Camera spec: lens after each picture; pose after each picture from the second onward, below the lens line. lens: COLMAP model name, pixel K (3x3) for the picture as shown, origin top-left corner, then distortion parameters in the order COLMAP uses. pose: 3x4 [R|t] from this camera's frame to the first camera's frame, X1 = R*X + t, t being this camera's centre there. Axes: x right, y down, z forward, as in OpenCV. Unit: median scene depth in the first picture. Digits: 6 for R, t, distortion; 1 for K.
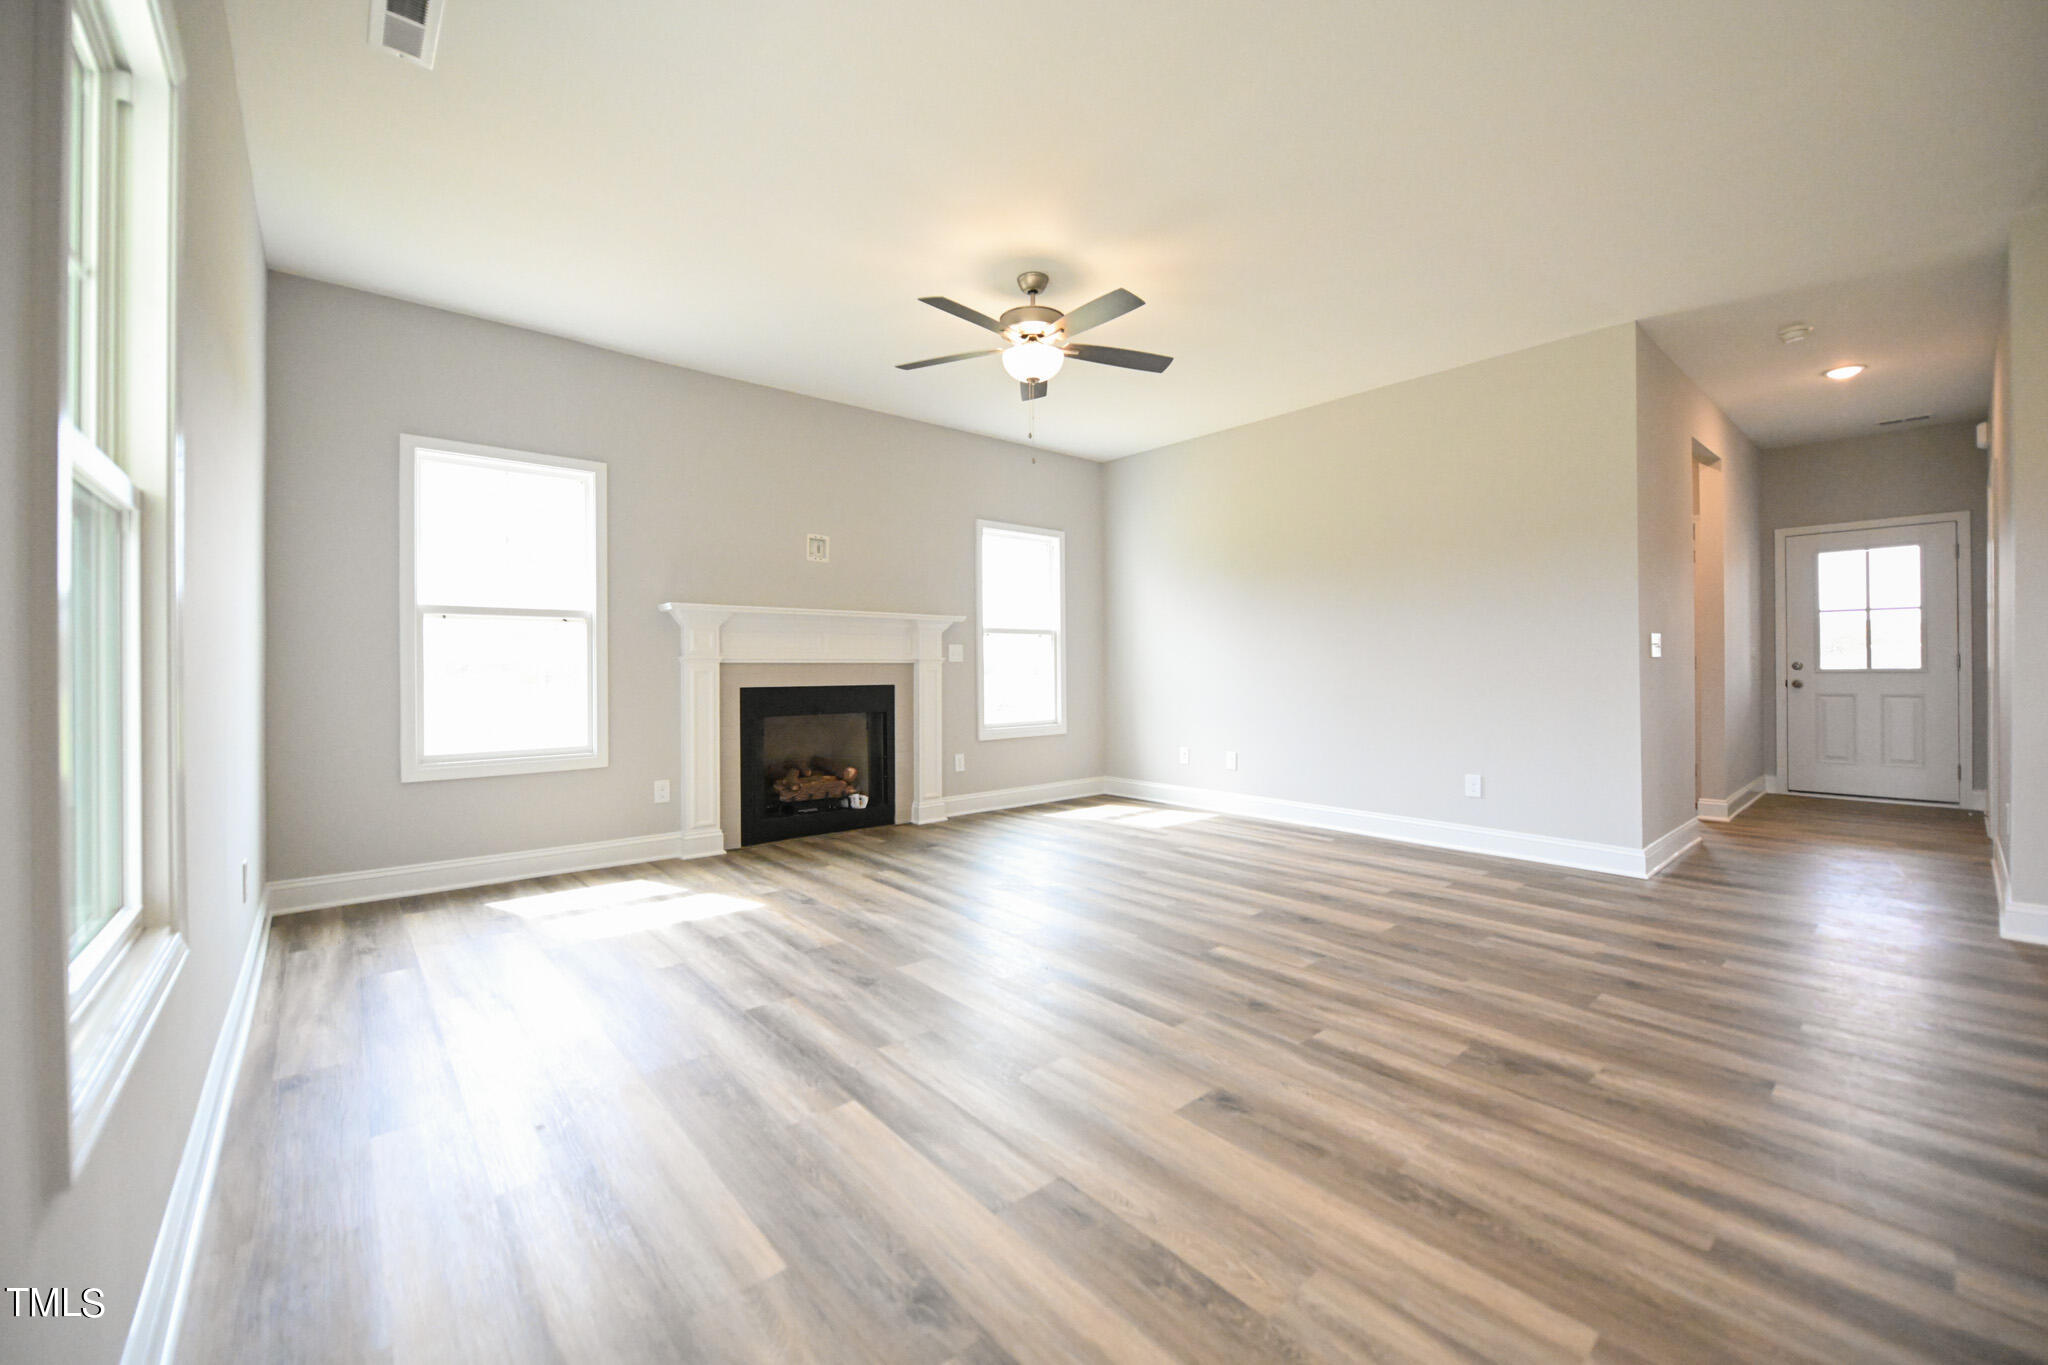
lens RADIAL K [[813.6, 0, 1037.1], [0, 813.6, 653.2], [0, 0, 1]] dist [-0.007715, 0.000652]
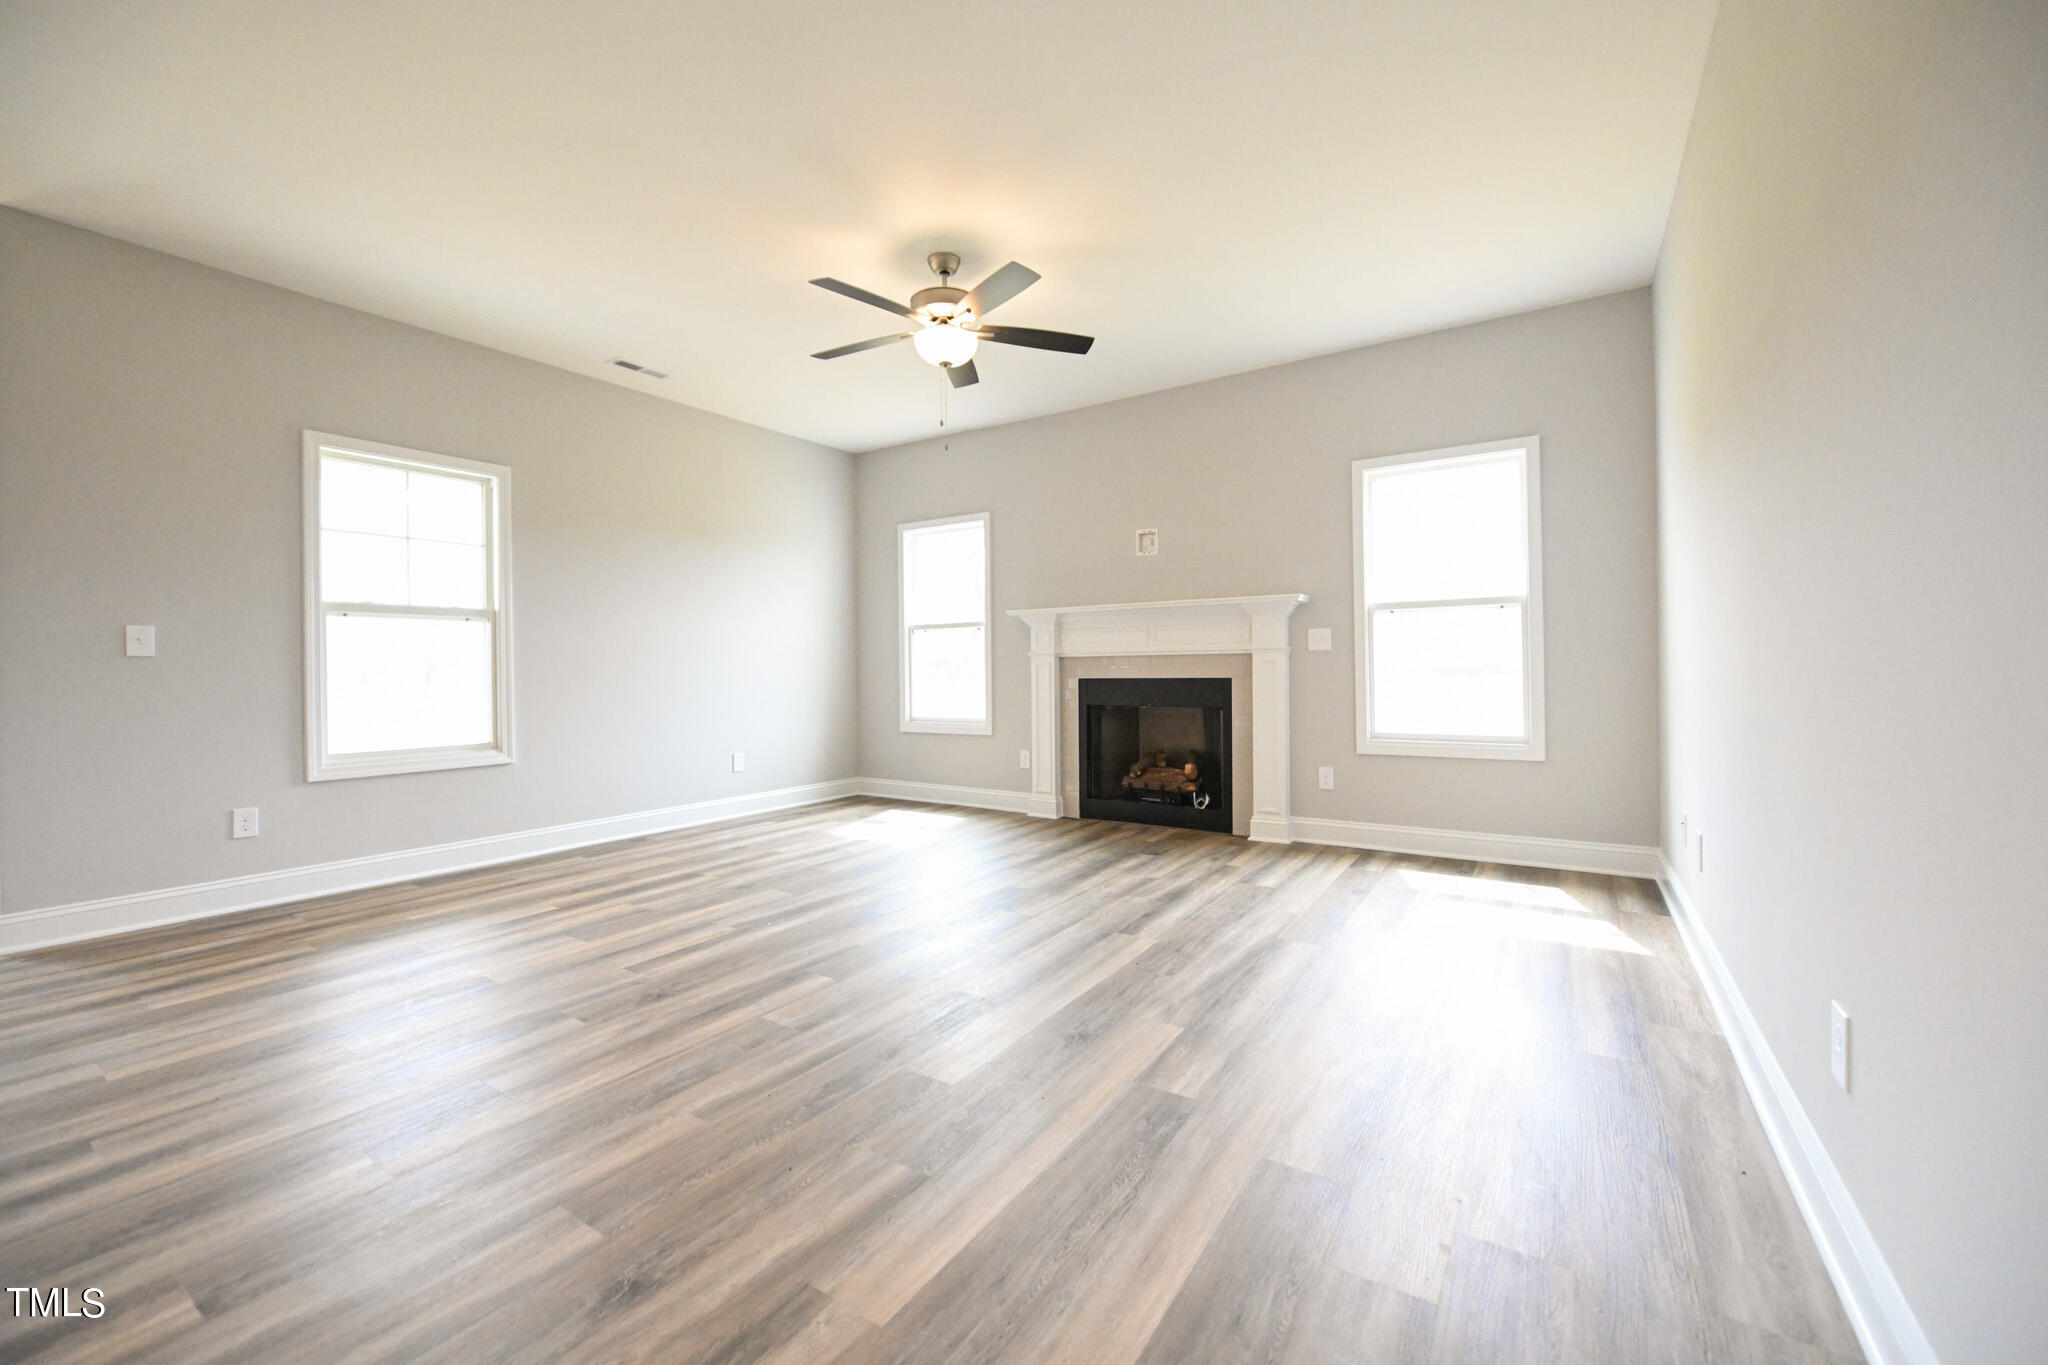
lens RADIAL K [[813.6, 0, 1029.0], [0, 813.6, 679.7], [0, 0, 1]] dist [-0.007715, 0.000652]
pose [[0.265752, 0.016387, -0.963902, 0.666271], [0.031578, 0.999171, 0.025693, 0.010819], [0.963524, -0.037266, 0.265014, 0.579508]]
